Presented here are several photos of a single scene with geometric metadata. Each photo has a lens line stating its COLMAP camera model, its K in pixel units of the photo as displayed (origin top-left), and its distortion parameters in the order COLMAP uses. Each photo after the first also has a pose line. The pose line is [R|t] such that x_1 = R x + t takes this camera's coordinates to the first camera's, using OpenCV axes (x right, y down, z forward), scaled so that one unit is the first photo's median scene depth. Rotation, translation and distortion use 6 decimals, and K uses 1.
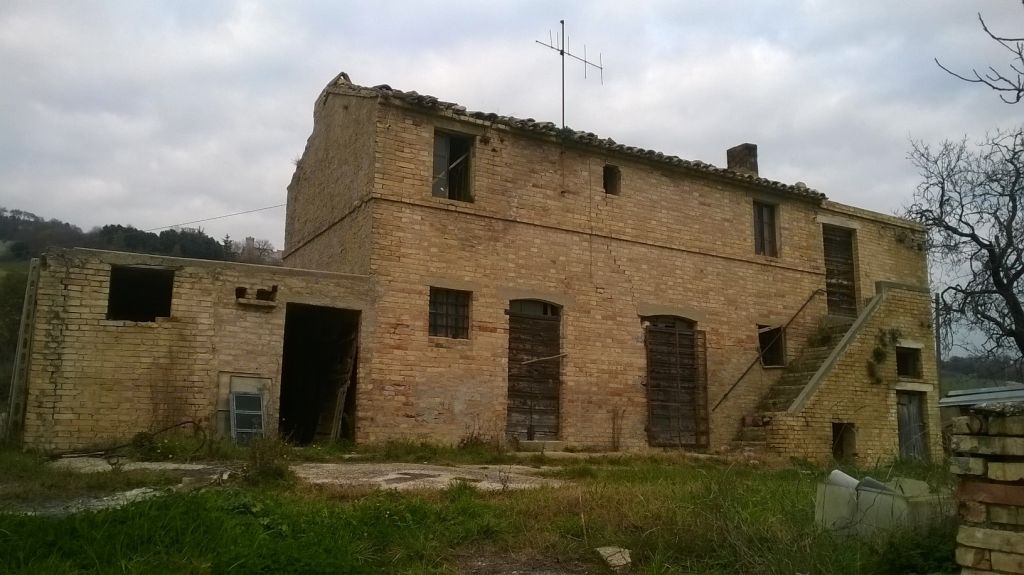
lens RADIAL K [[874.2, 0, 504.4], [0, 874.2, 284.5], [0, 0, 1]] dist [-0.014248, -0.046736]
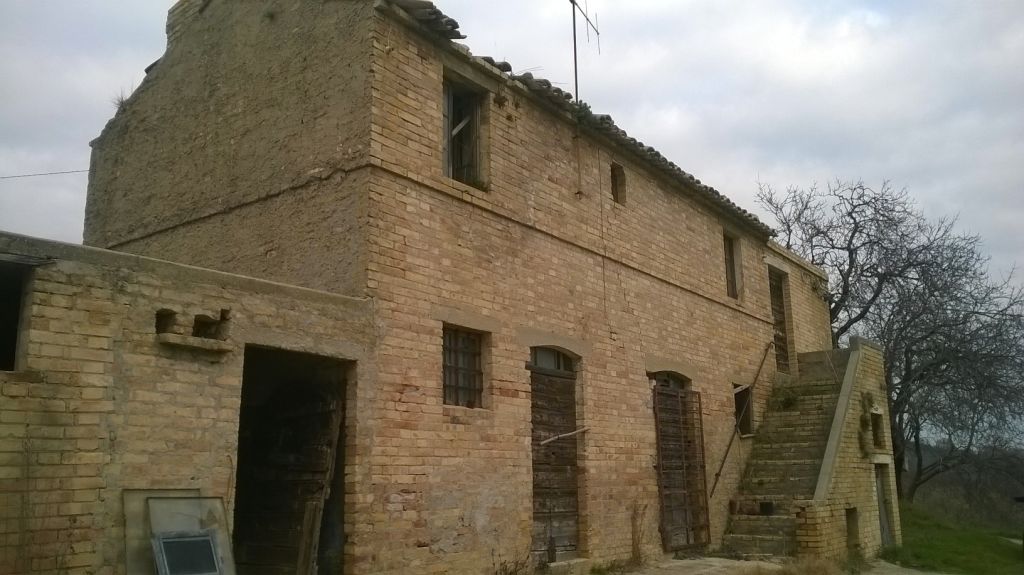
lens RADIAL K [[874.2, 0, 507.9], [0, 874.2, 290.3], [0, 0, 1]] dist [-0.014248, -0.046736]
pose [[0.915522, 0.062264, 0.397420, -0.266924], [-0.052432, 0.997991, -0.035569, -0.000398], [-0.398836, 0.011727, 0.916947, 0.397886]]
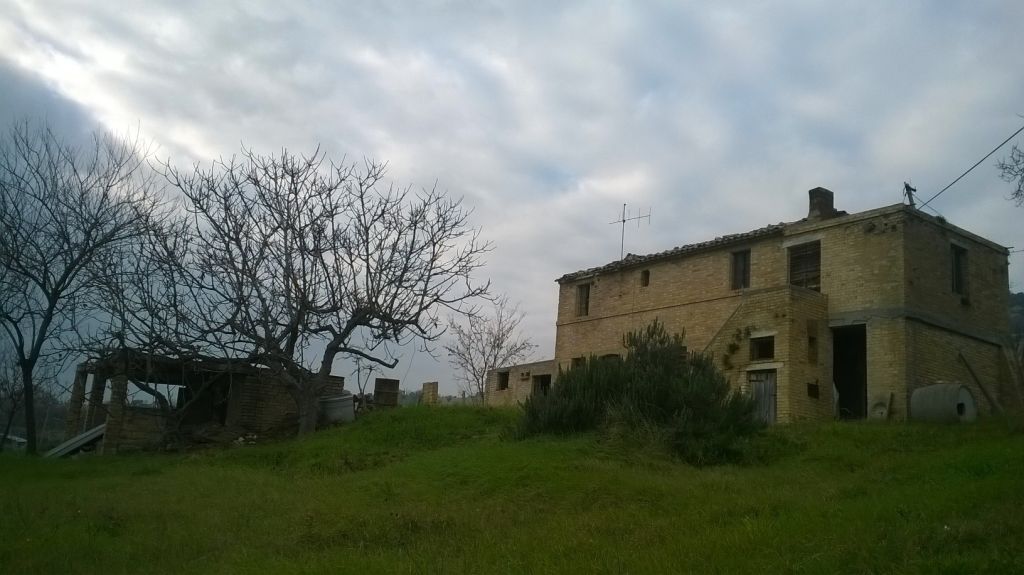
lens RADIAL K [[874.2, 0, 513.6], [0, 874.2, 307.1], [0, 0, 1]] dist [-0.014248, -0.046736]
pose [[0.093906, -0.208952, -0.973407, 1.983237], [0.120122, 0.972962, -0.197268, 0.280405], [0.988308, -0.098402, 0.116467, 0.561824]]
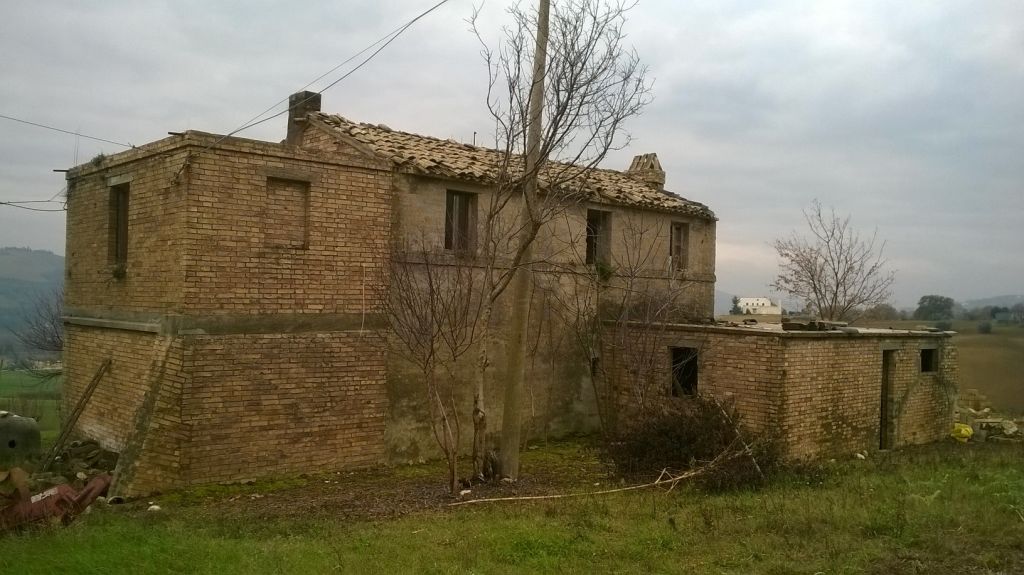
lens RADIAL K [[874.2, 0, 508.0], [0, 874.2, 287.3], [0, 0, 1]] dist [-0.014248, -0.046736]
pose [[-0.969773, -0.043901, -0.240025, 0.388034], [0.007912, 0.977507, -0.210754, 0.285521], [0.243879, -0.206283, -0.947613, 2.534180]]
